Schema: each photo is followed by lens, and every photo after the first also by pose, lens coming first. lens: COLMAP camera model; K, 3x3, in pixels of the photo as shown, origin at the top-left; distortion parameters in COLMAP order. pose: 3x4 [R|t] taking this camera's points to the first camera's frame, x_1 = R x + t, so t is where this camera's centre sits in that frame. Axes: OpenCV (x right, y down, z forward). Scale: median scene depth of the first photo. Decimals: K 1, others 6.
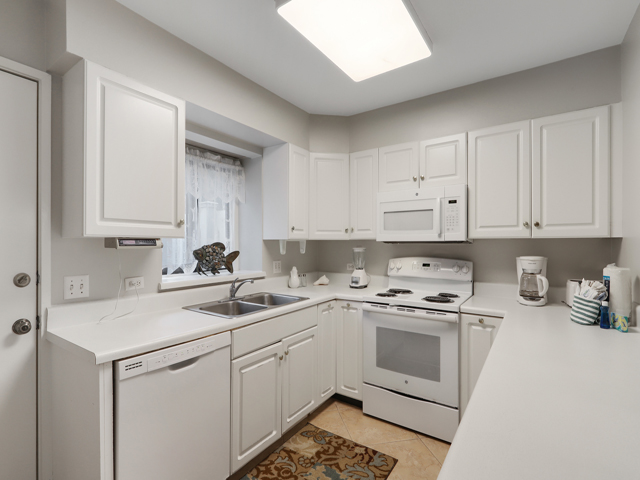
lens RADIAL K [[309.3, 0, 320.2], [0, 309.3, 244.4], [0, 0, 1]] dist [-0.001393, -0.000183]
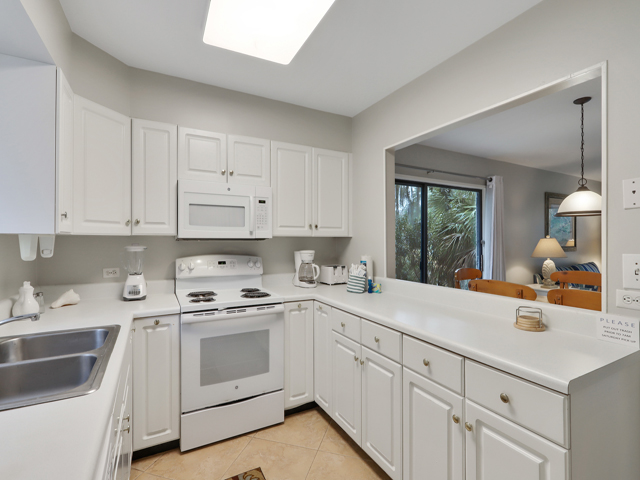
lens RADIAL K [[311.6, 0, 320.0], [0, 311.6, 240.0], [0, 0, 1]] dist [0.002535, 0.000360]
pose [[0.457628, 0.002054, 0.889141, -0.416647], [0.000958, 0.999996, -0.002803, -0.001748], [-0.889143, 0.002135, 0.457624, 0.310345]]
